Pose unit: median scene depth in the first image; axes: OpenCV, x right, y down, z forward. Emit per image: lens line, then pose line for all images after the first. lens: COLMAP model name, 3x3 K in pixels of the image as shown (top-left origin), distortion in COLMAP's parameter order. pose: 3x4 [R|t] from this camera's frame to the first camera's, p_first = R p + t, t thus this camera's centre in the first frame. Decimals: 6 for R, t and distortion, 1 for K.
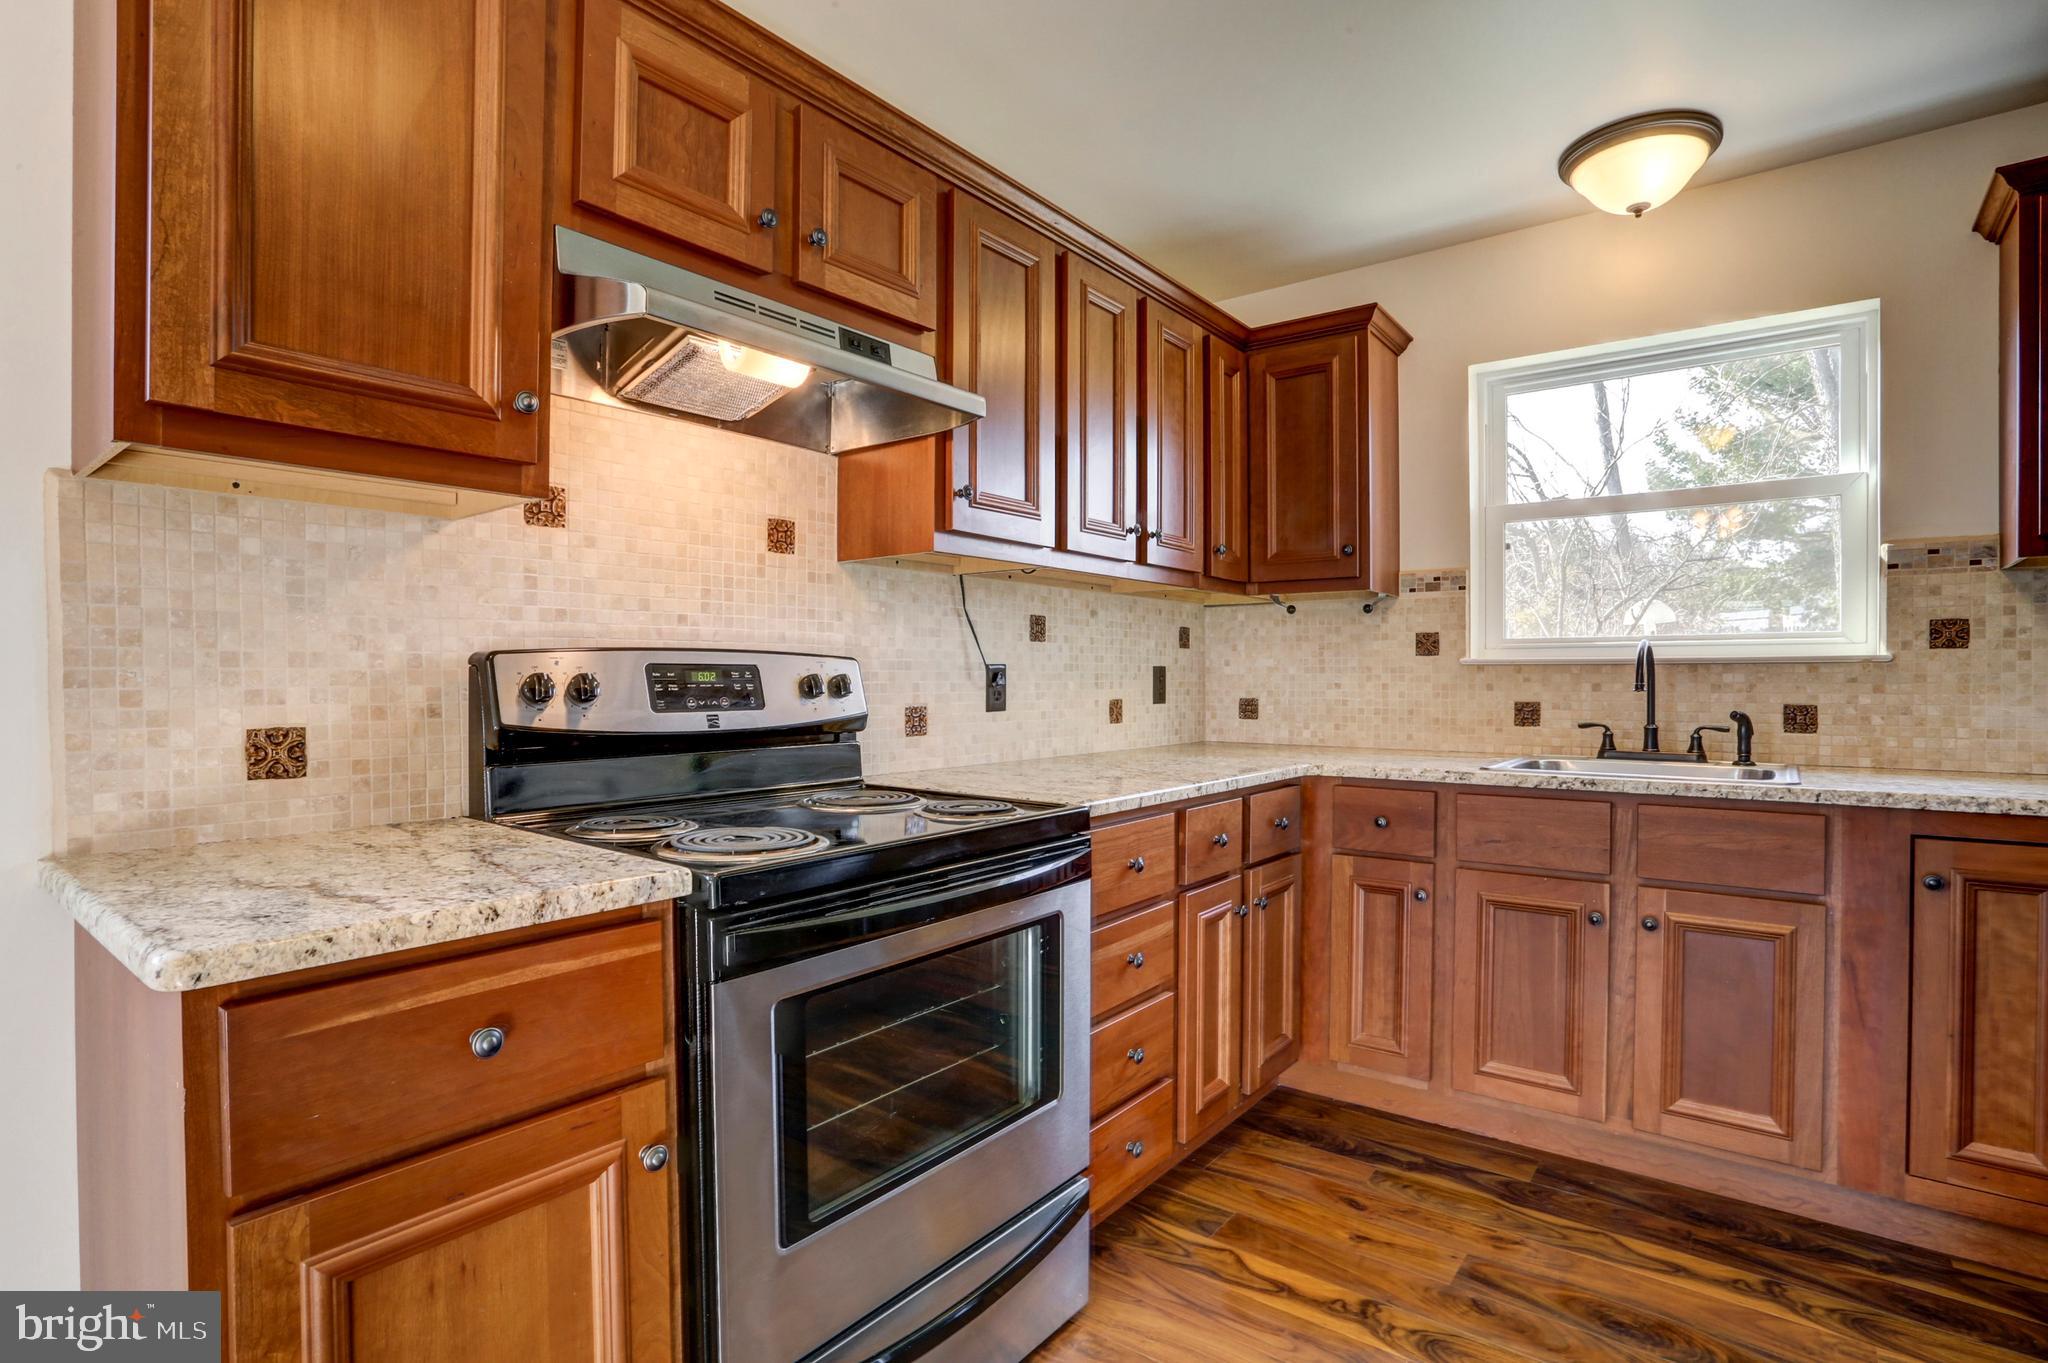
lens RADIAL K [[997.9, 0, 1037.8], [0, 997.9, 682.4], [0, 0, 1]] dist [-0.070718, 0.029129]
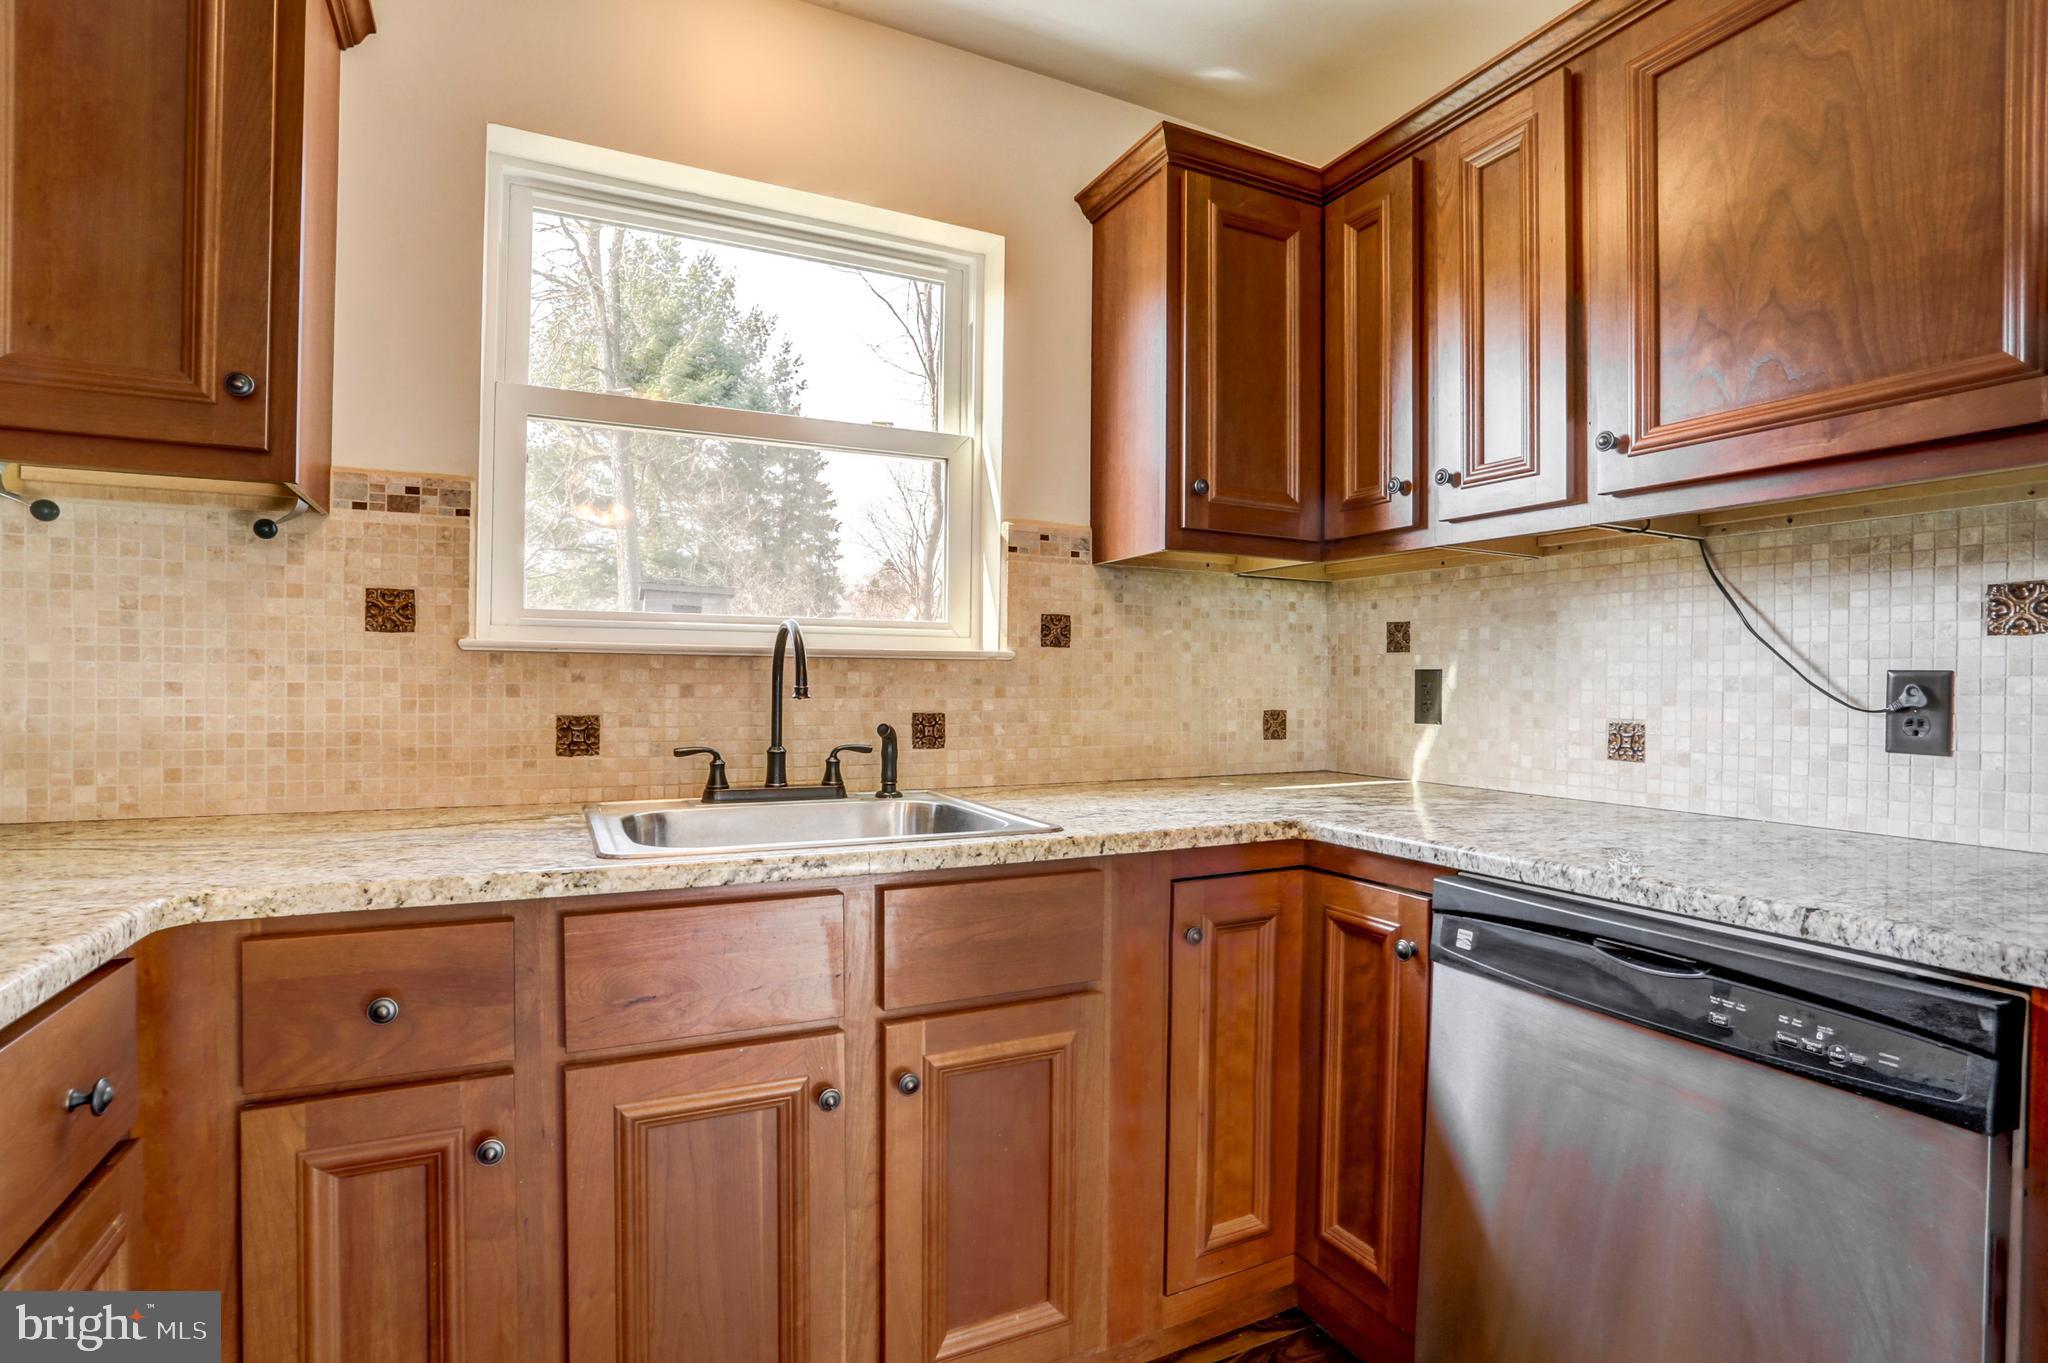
lens RADIAL K [[997.9, 0, 1032.9], [0, 997.9, 683.0], [0, 0, 1]] dist [-0.070718, 0.029129]
pose [[0.436515, 0.000326, 0.899697, 0.092123], [-0.006963, 0.999971, 0.003016, -0.004224], [-0.899670, -0.007581, 0.436505, 0.570444]]
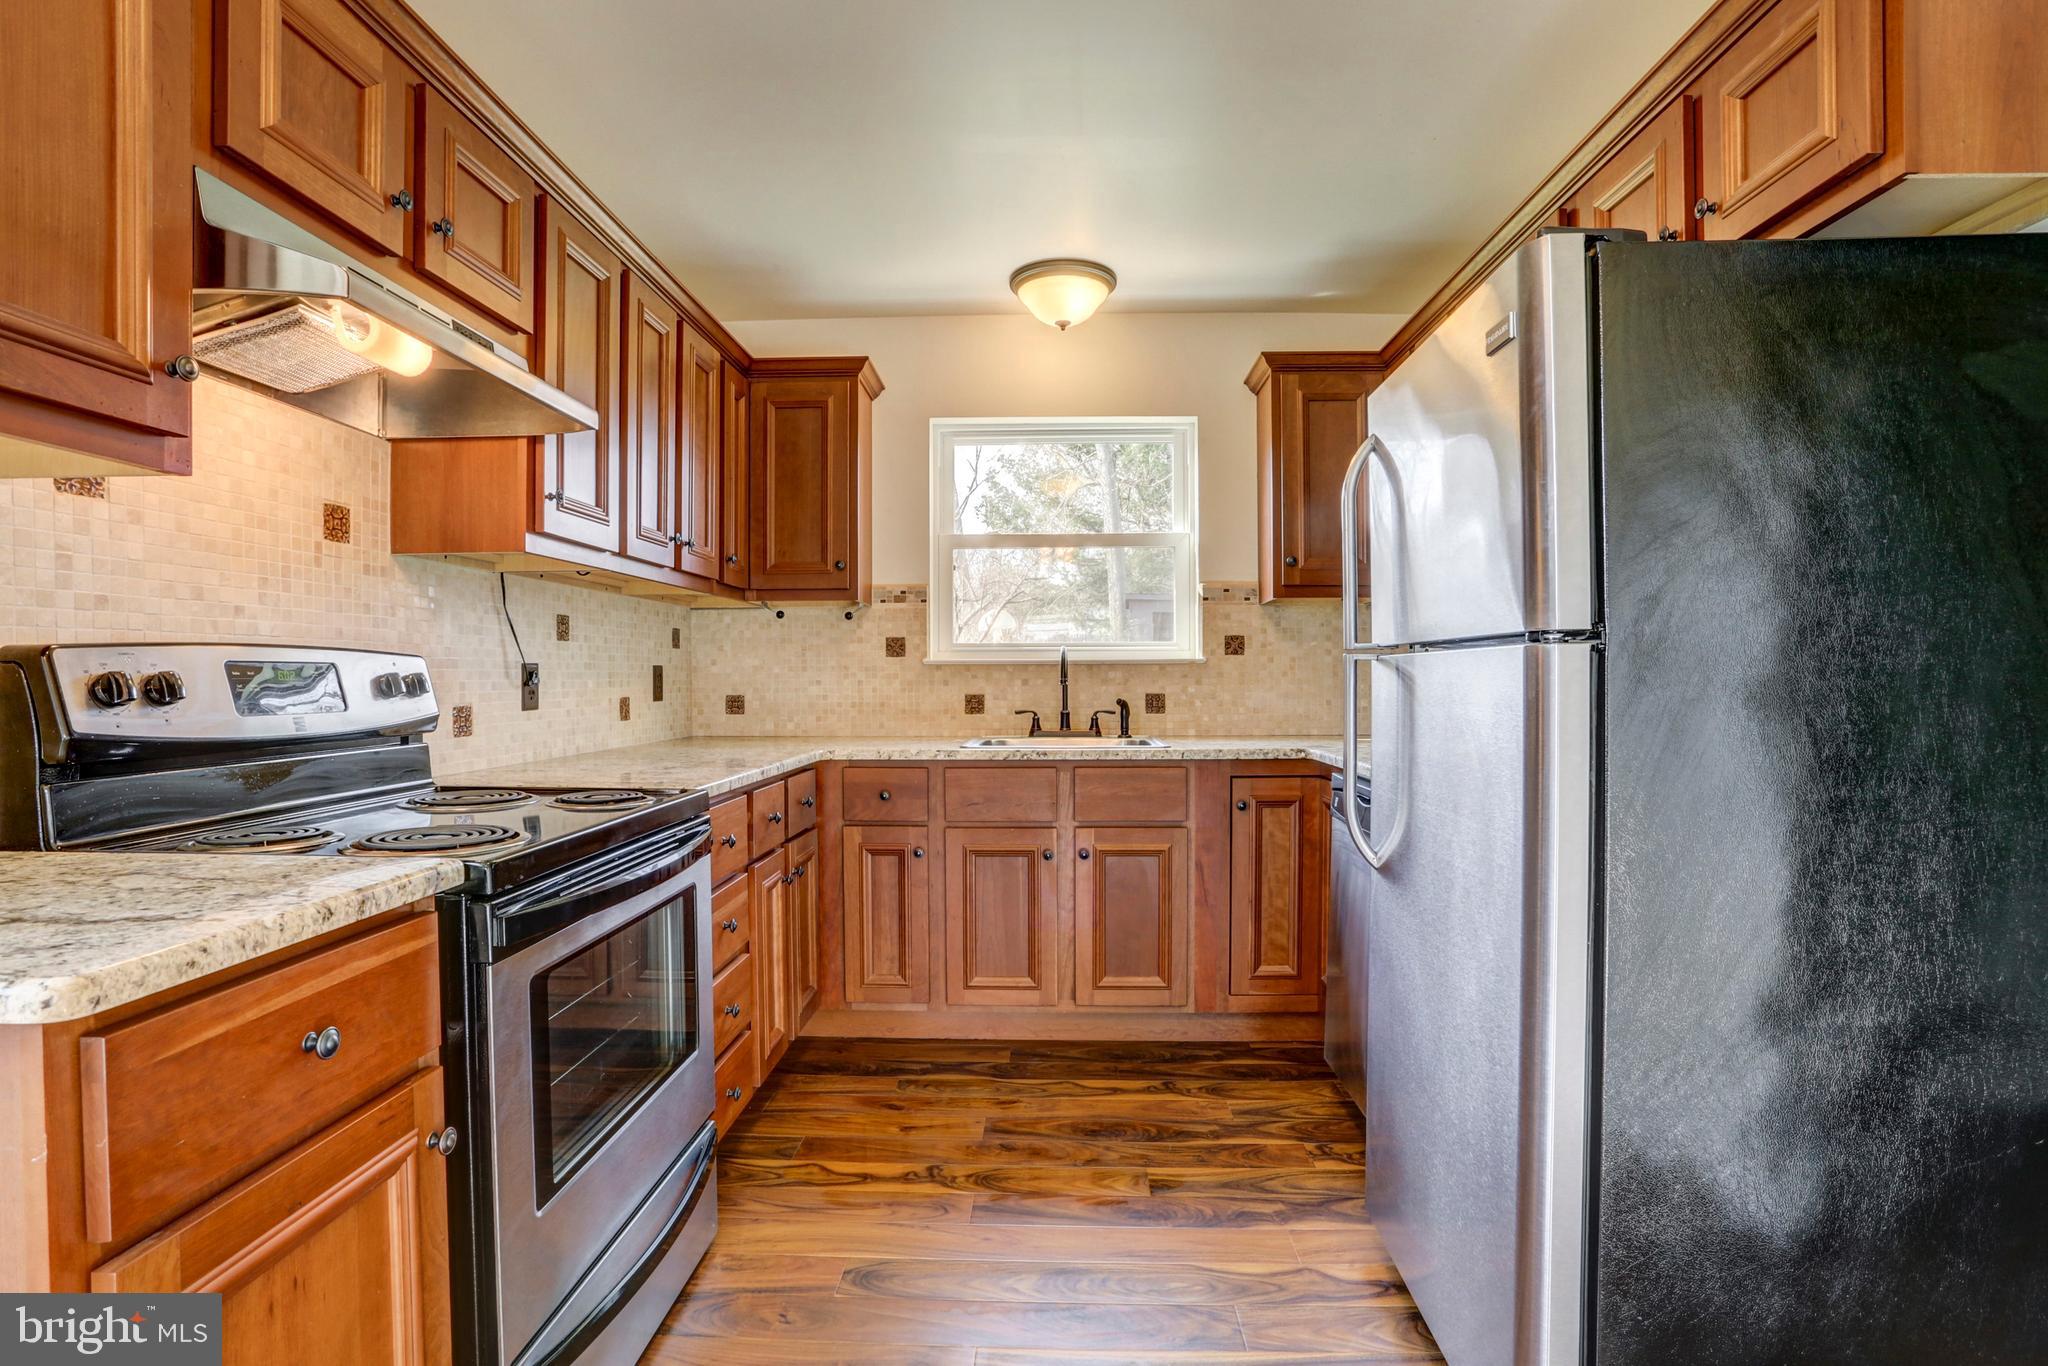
lens RADIAL K [[997.9, 0, 1023.3], [0, 997.9, 686.5], [0, 0, 1]] dist [-0.070718, 0.029129]
pose [[0.815645, -0.008918, 0.578483, -0.217641], [0.005903, 0.999957, 0.007094, 0.001364], [-0.578522, -0.002371, 0.815663, -0.084888]]
